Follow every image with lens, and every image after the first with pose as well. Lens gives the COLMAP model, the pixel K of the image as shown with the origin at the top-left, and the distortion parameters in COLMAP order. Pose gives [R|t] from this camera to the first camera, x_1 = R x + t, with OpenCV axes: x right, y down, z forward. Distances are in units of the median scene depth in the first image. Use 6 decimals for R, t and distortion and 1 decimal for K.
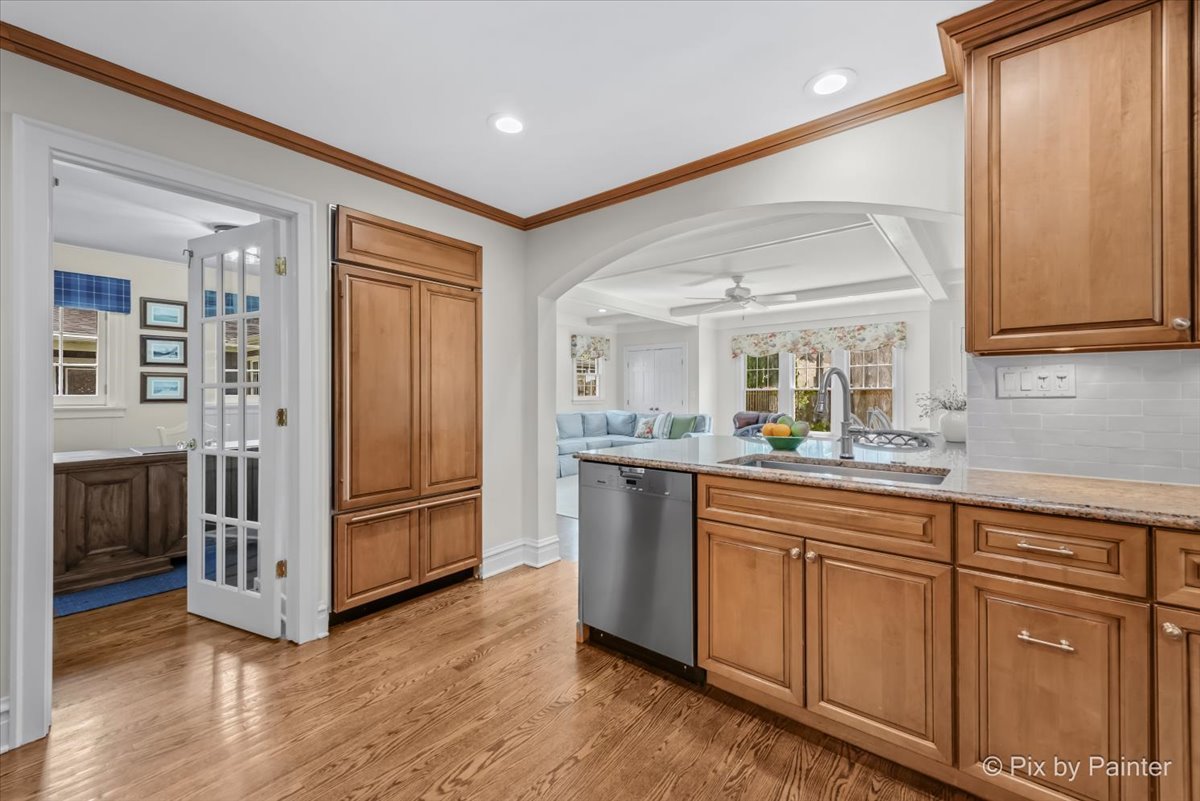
lens RADIAL K [[486.3, 0, 615.8], [0, 486.3, 393.1], [0, 0, 1]] dist [0.012776, -0.000103]
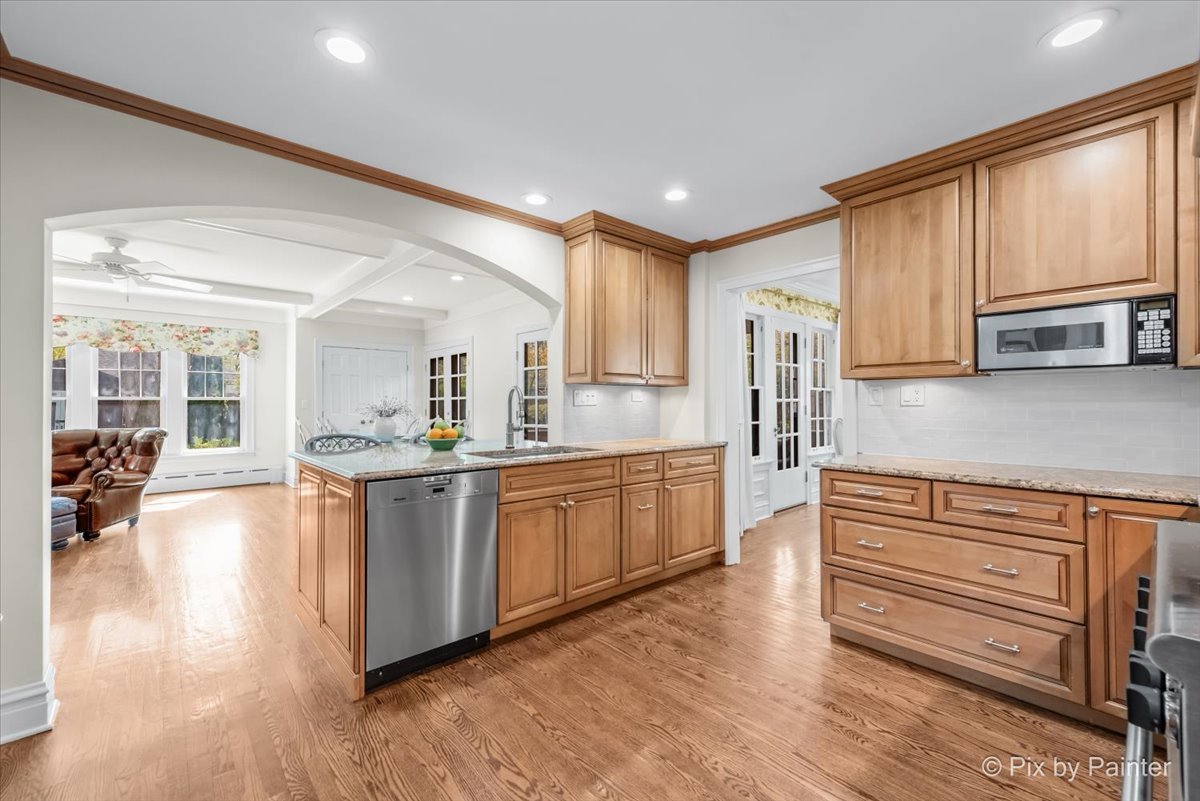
lens RADIAL K [[485.7, 0, 600.0], [0, 485.7, 400.5], [0, 0, 1]] dist [0.014561, -0.000021]
pose [[0.180322, 0.007048, 0.983582, -0.245311], [-0.001889, 0.999975, -0.006819, 0.000431], [-0.983606, -0.000629, 0.180330, 0.129361]]
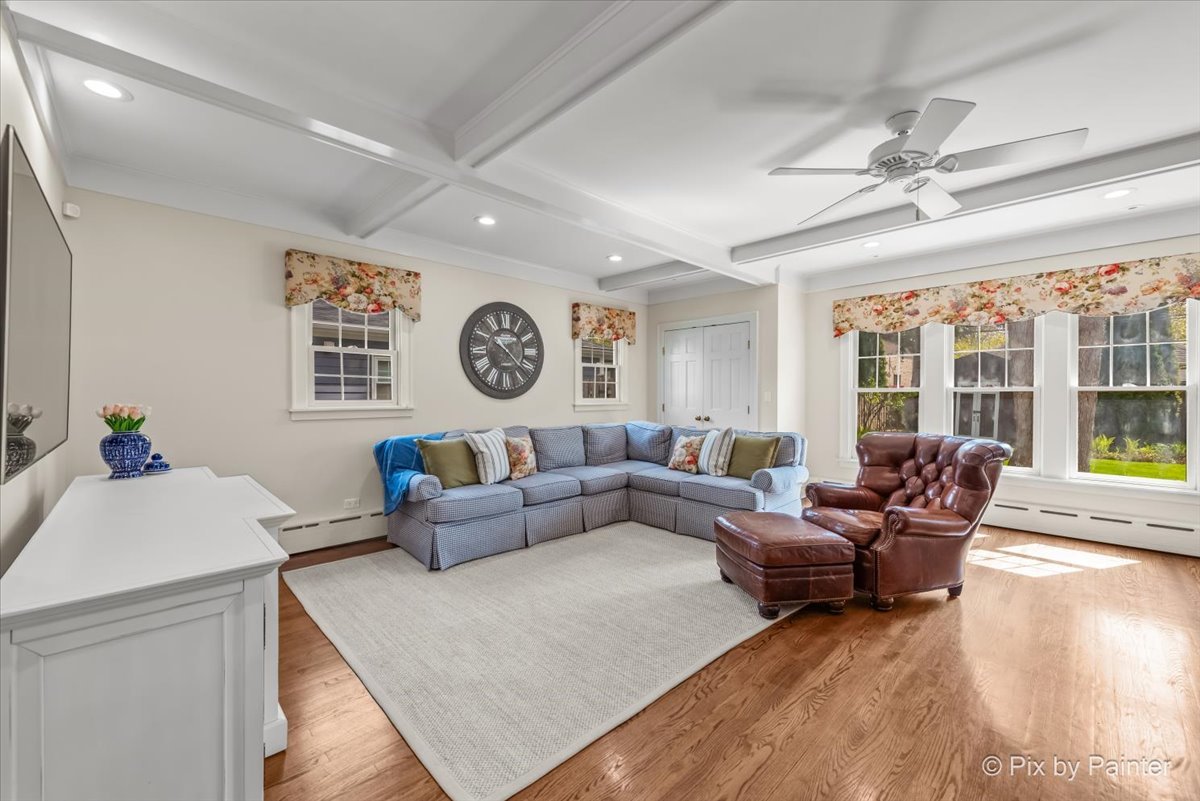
lens RADIAL K [[477.5, 0, 604.1], [0, 477.5, 396.3], [0, 0, 1]] dist [0.014530, -0.000086]
pose [[0.990644, 0.004443, -0.136399, 0.041375], [-0.003420, 0.999964, 0.007733, -0.001947], [0.136428, -0.007195, 0.990624, 0.414171]]
